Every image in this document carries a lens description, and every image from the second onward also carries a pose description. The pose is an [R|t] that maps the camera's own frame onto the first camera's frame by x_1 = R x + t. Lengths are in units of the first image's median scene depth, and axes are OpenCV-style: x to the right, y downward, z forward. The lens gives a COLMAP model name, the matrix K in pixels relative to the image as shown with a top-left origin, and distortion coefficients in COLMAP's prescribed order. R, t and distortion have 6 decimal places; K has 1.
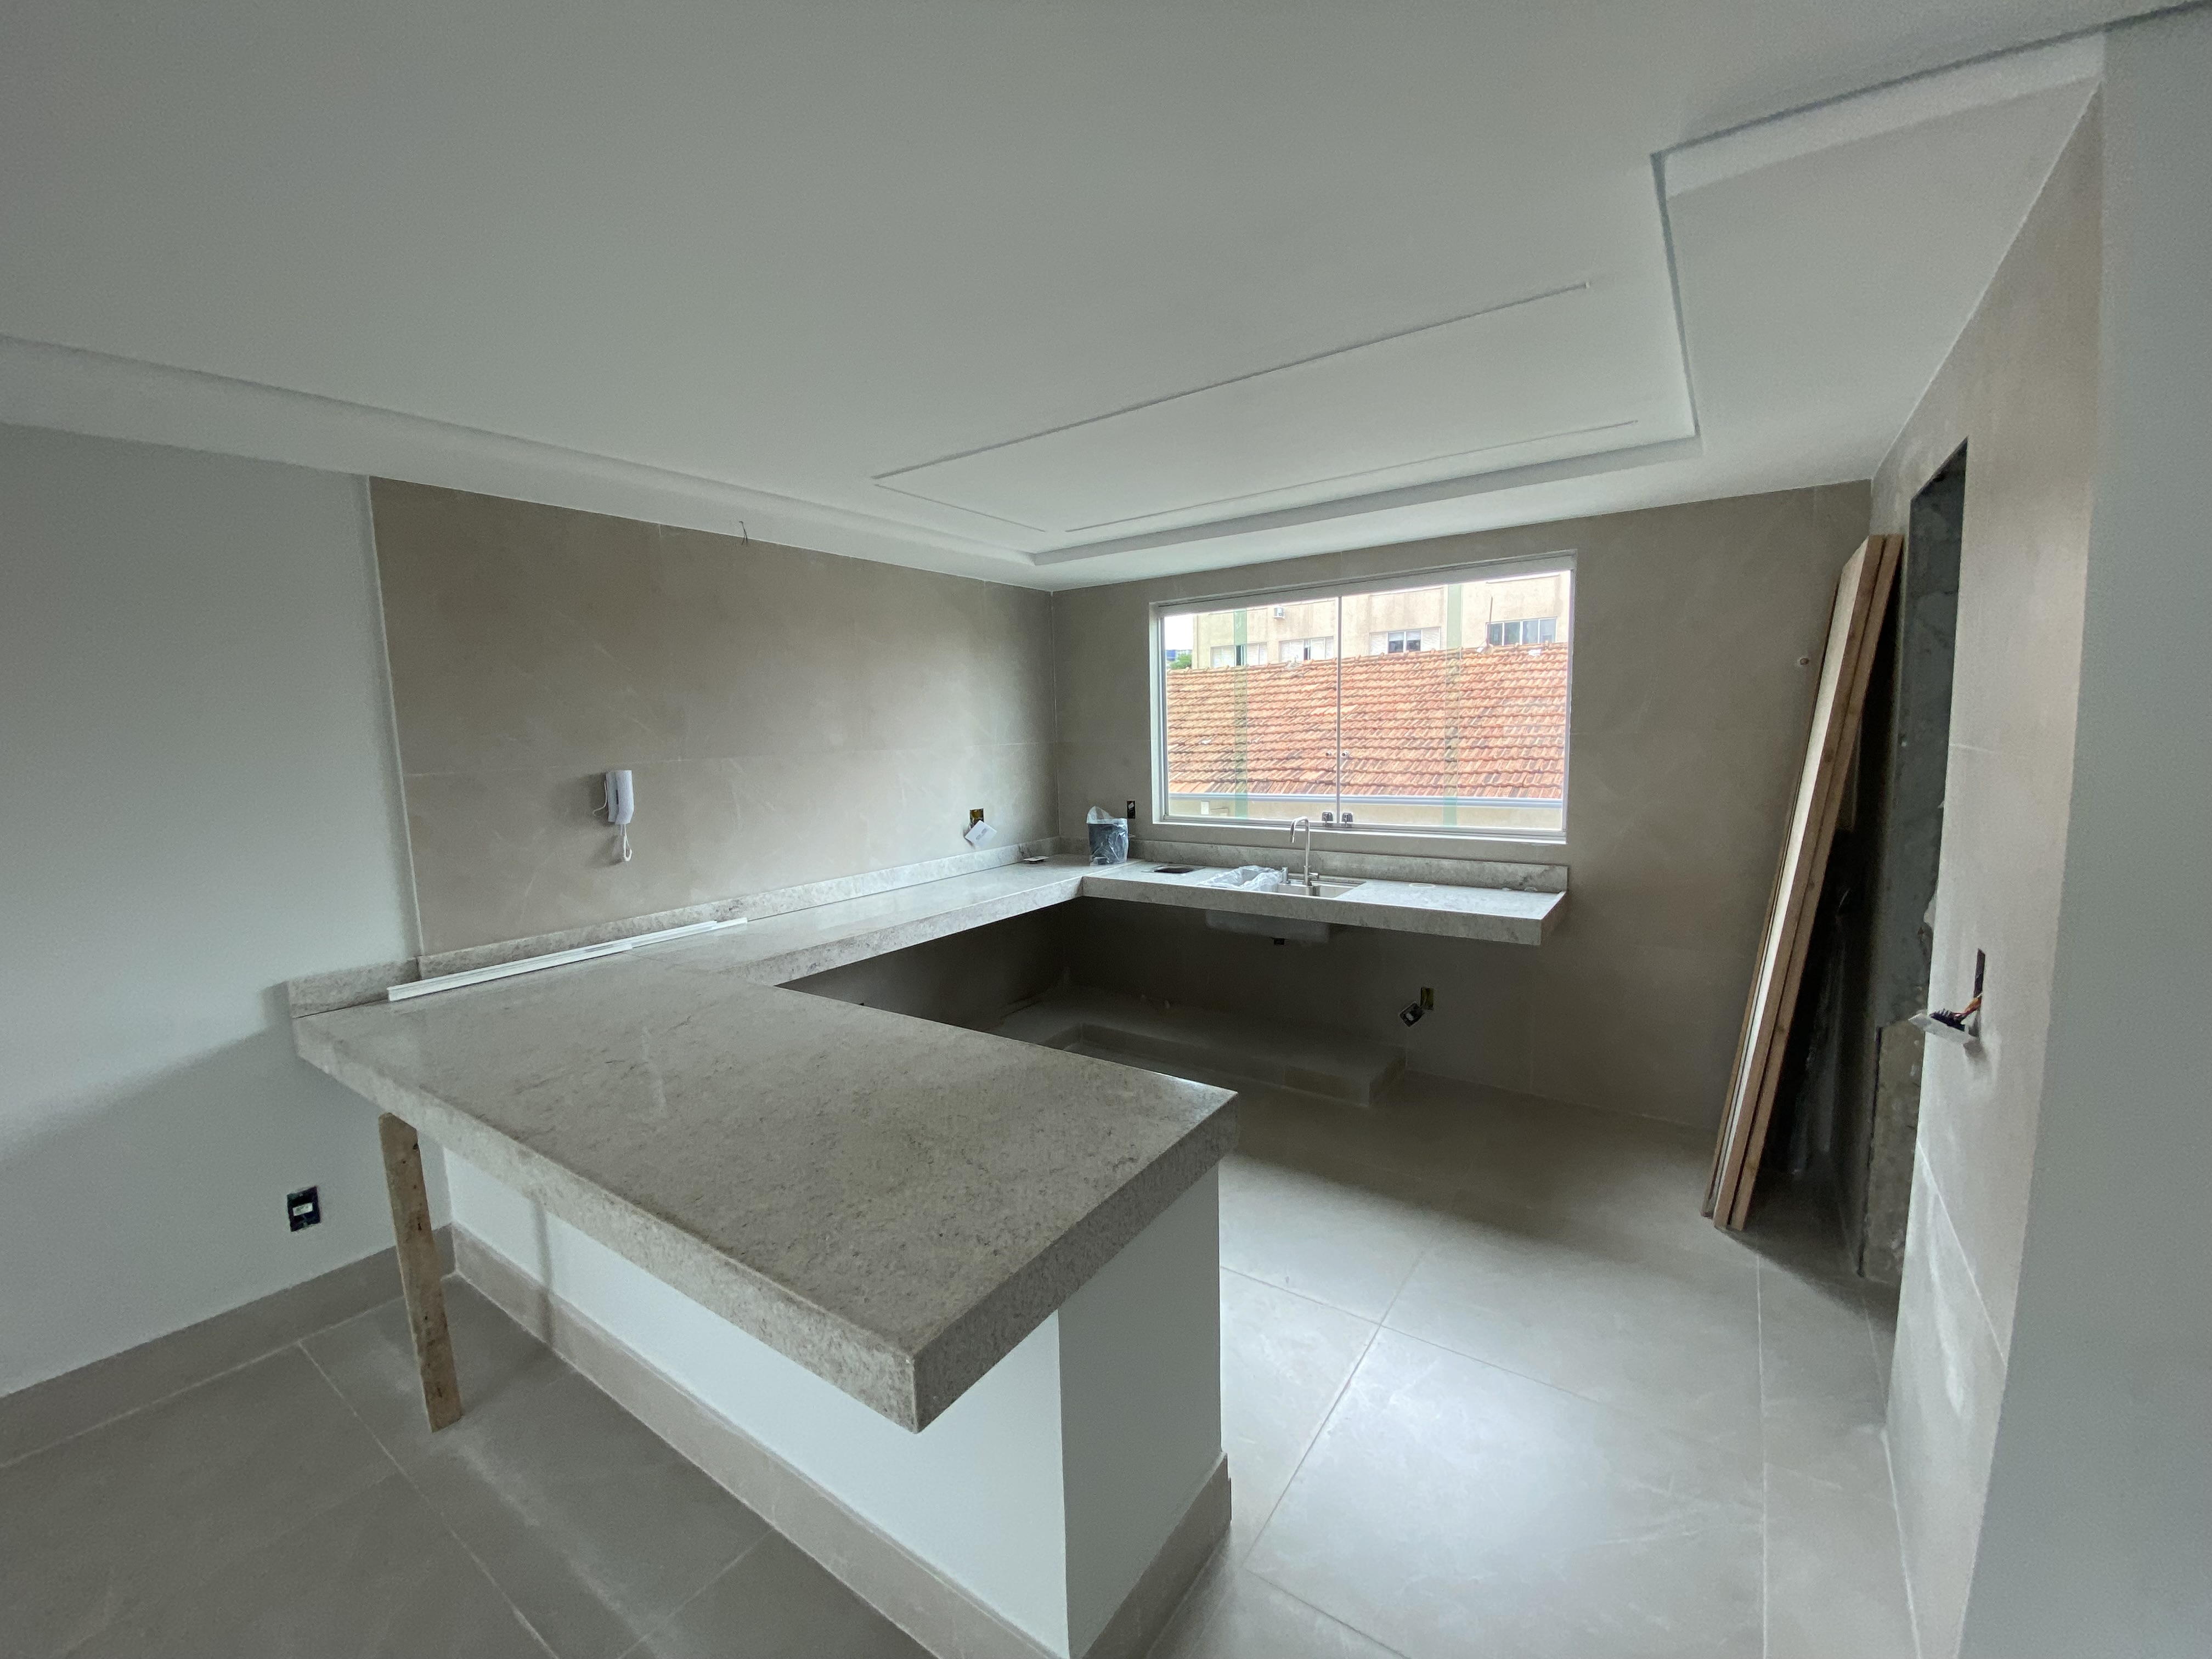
lens RADIAL K [[887.3, 0, 1103.1], [0, 887.3, 826.1], [0, 0, 1]] dist [0.019175, -0.019574]
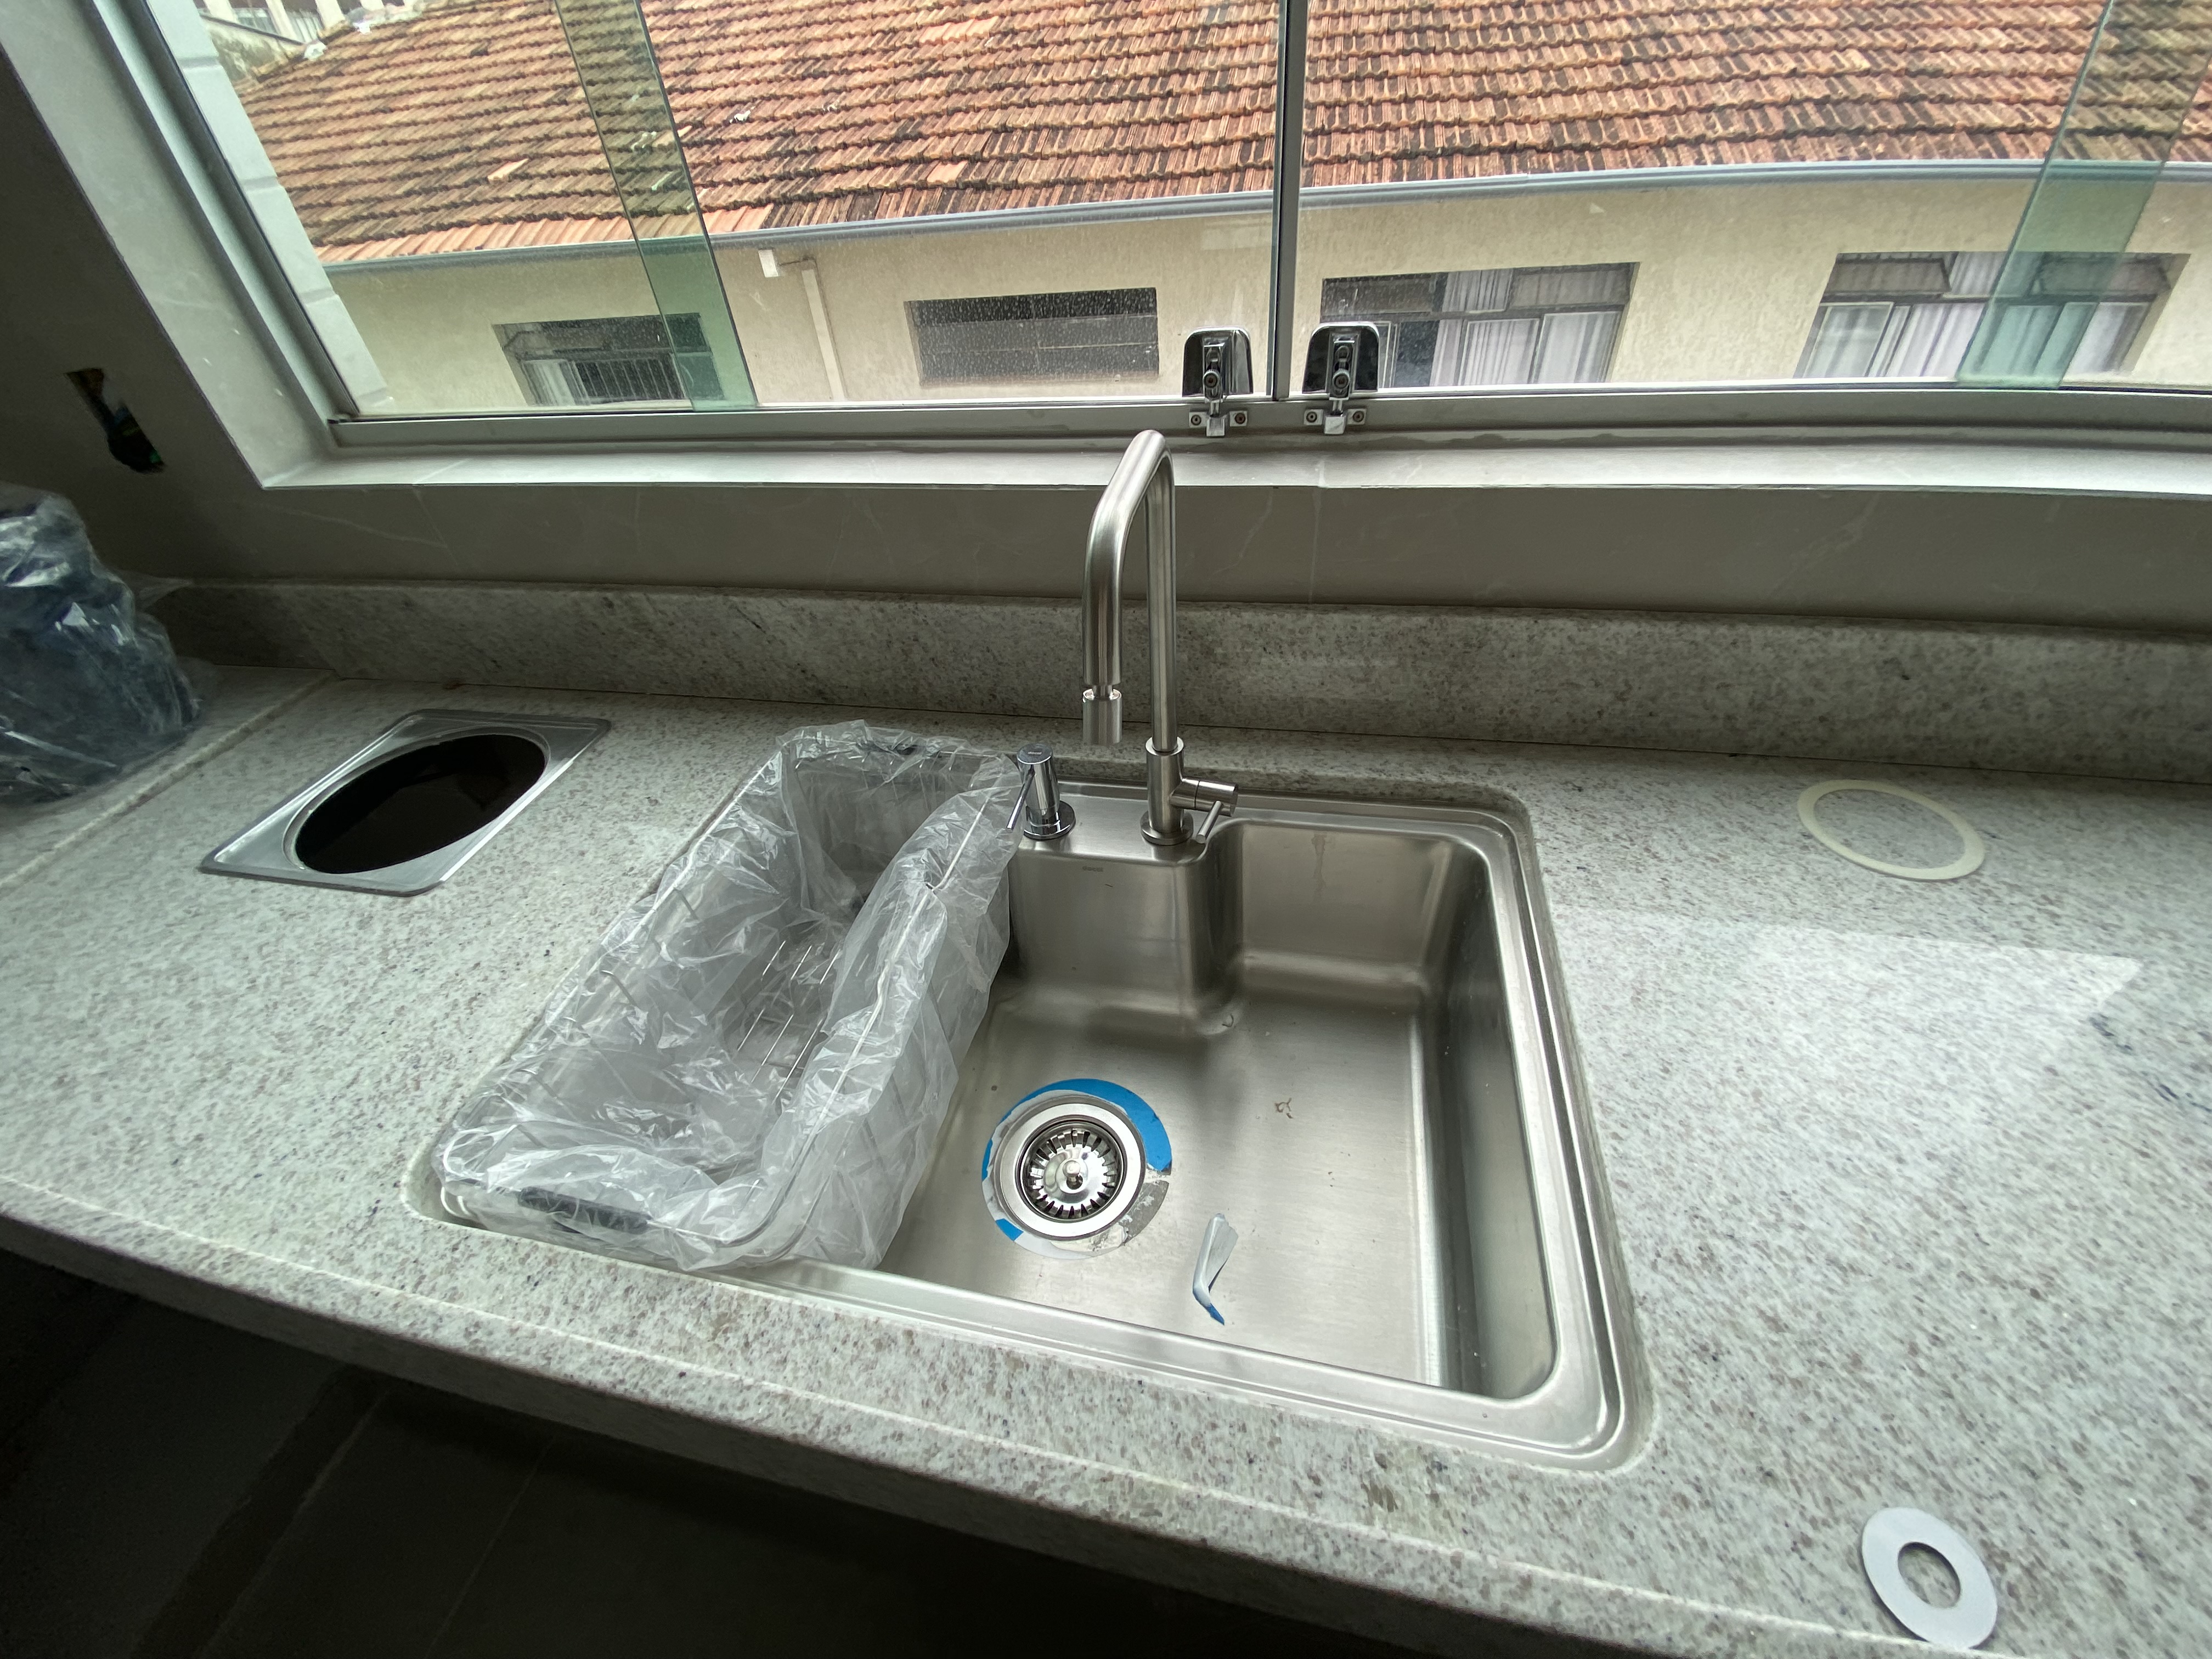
lens RADIAL K [[887.3, 0, 1103.1], [0, 887.3, 826.1], [0, 0, 1]] dist [0.019175, -0.019574]
pose [[0.923493, -0.276332, 0.266086, 0.062533], [0.091895, 0.832785, 0.545916, -0.011967], [-0.372447, -0.479698, 0.794464, 0.316591]]
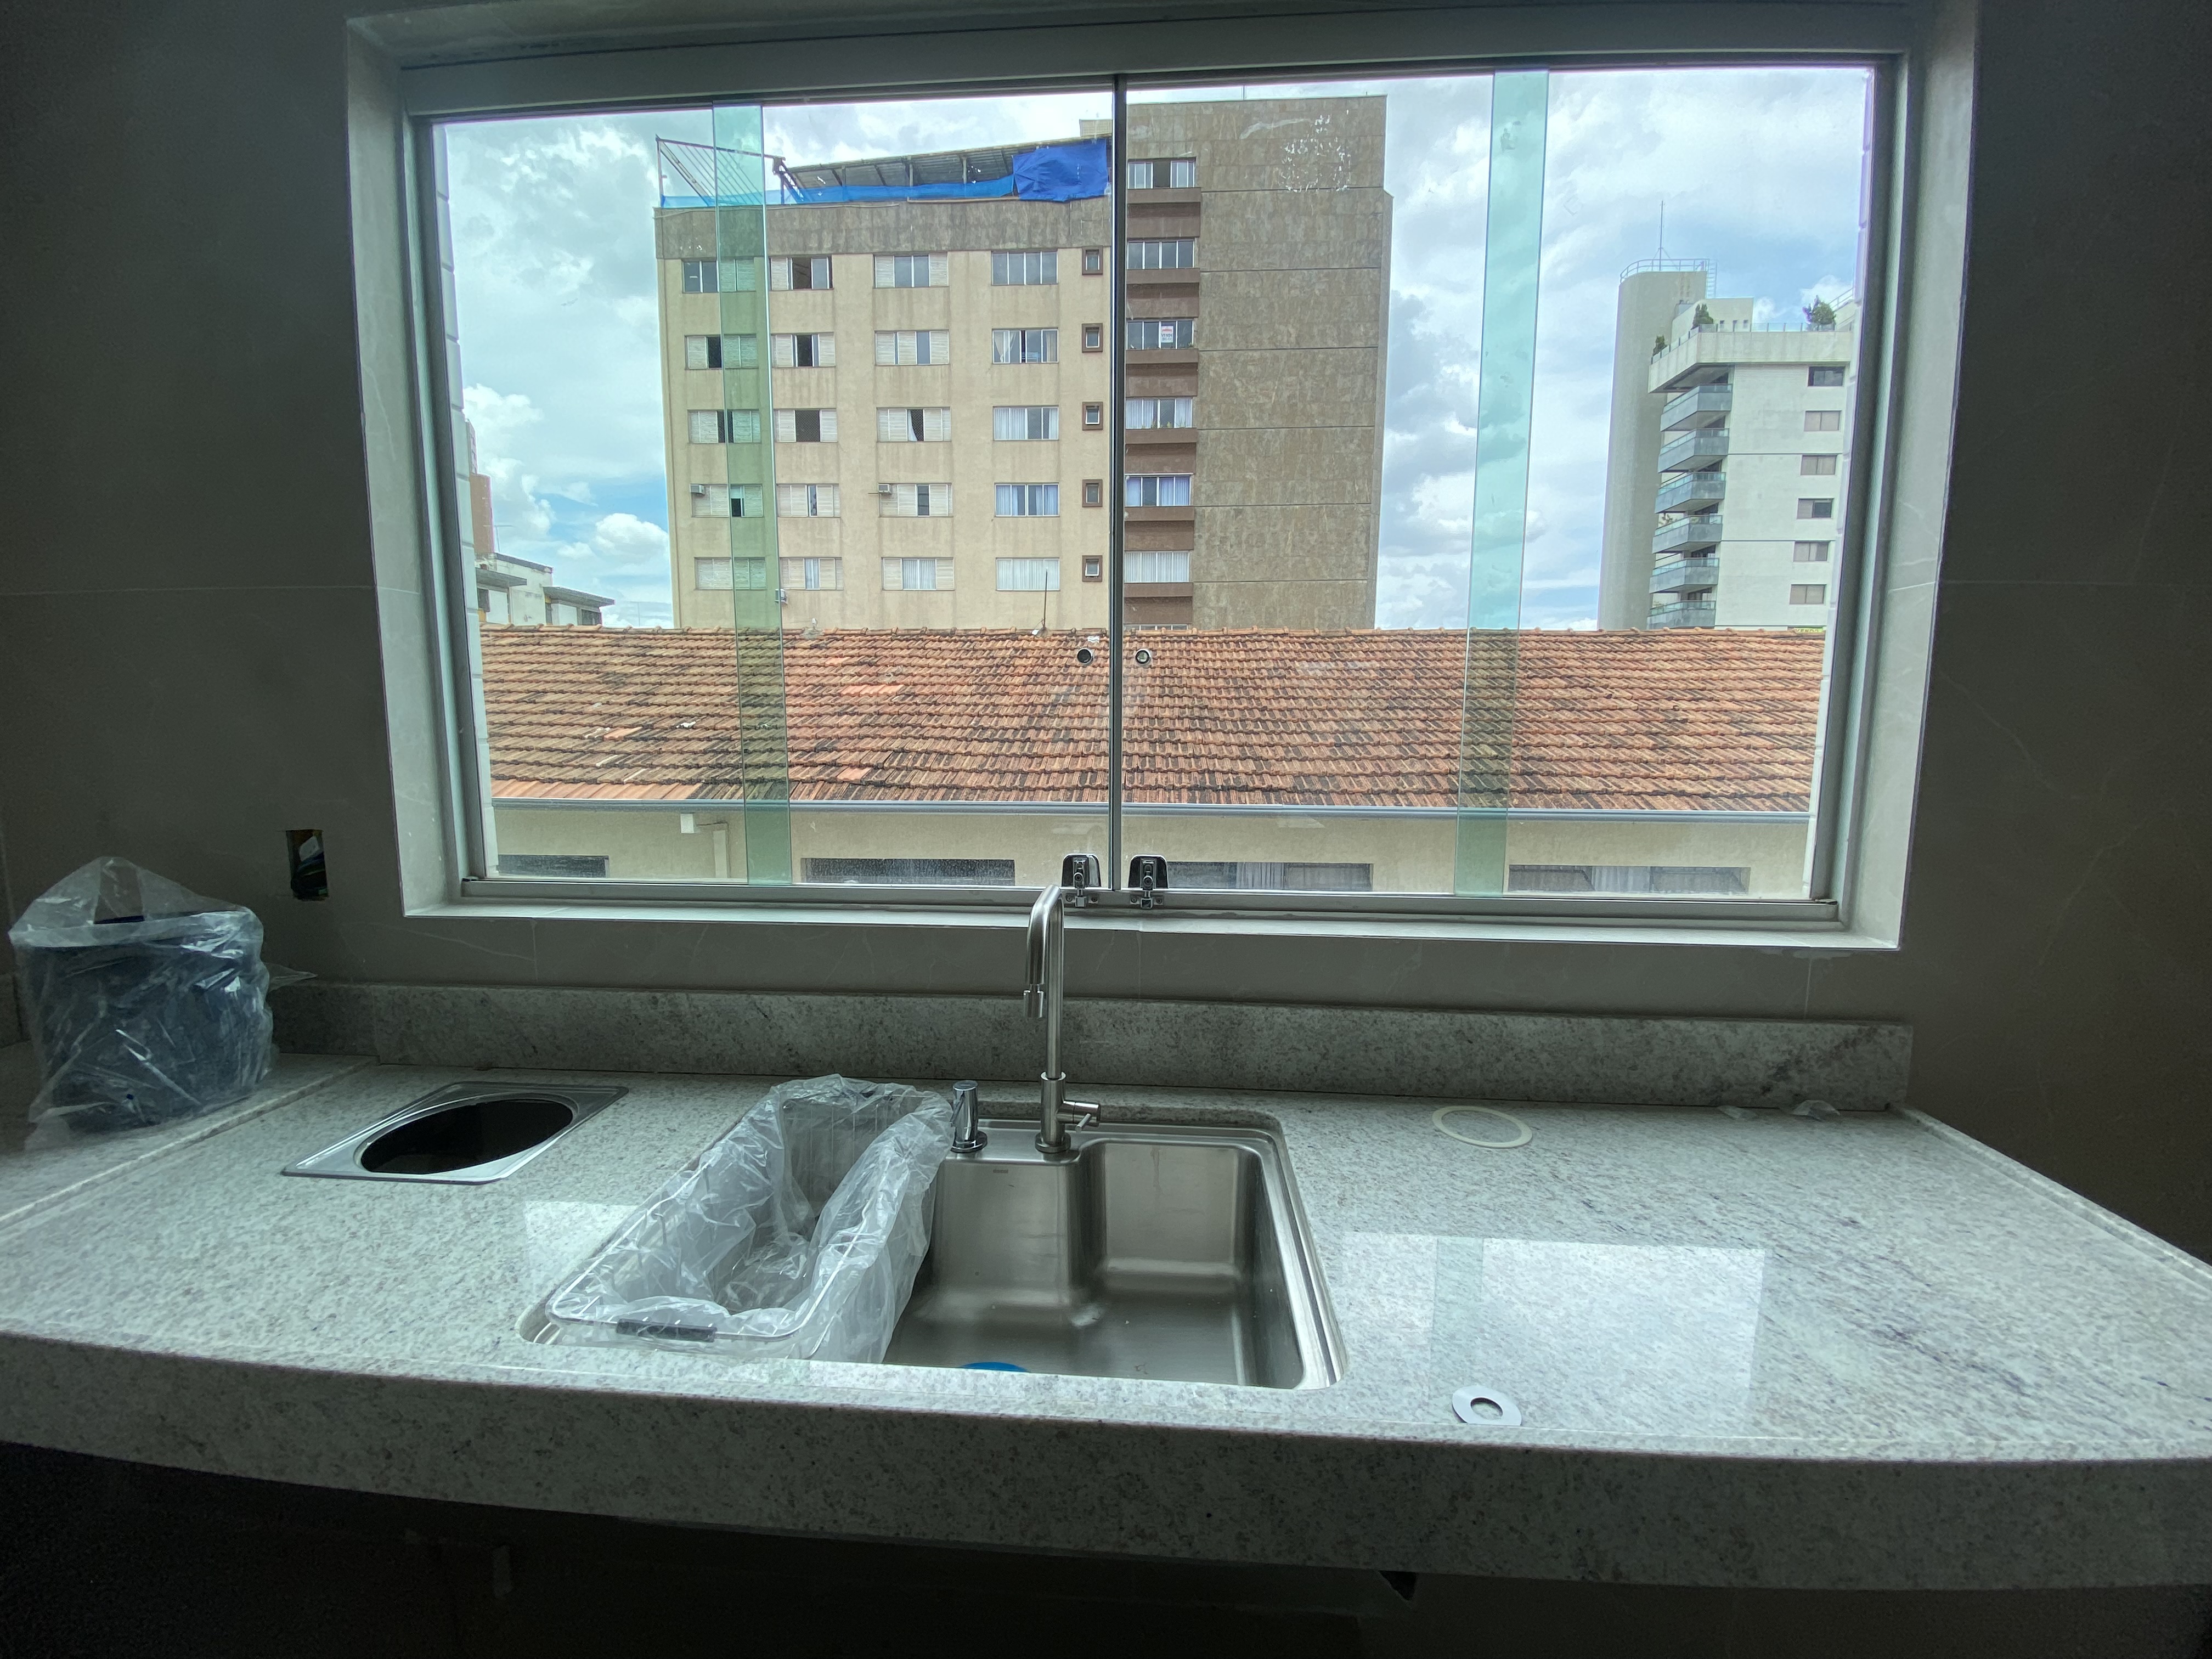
lens RADIAL K [[876.8, 0, 1106.6], [0, 876.8, 837.6], [0, 0, 1]] dist [0.060523, -0.037849]
pose [[0.855727, -0.031078, 0.516493, 0.041128], [0.028053, 0.999513, 0.013663, -0.009752], [-0.516667, 0.002798, 0.856182, 0.282147]]
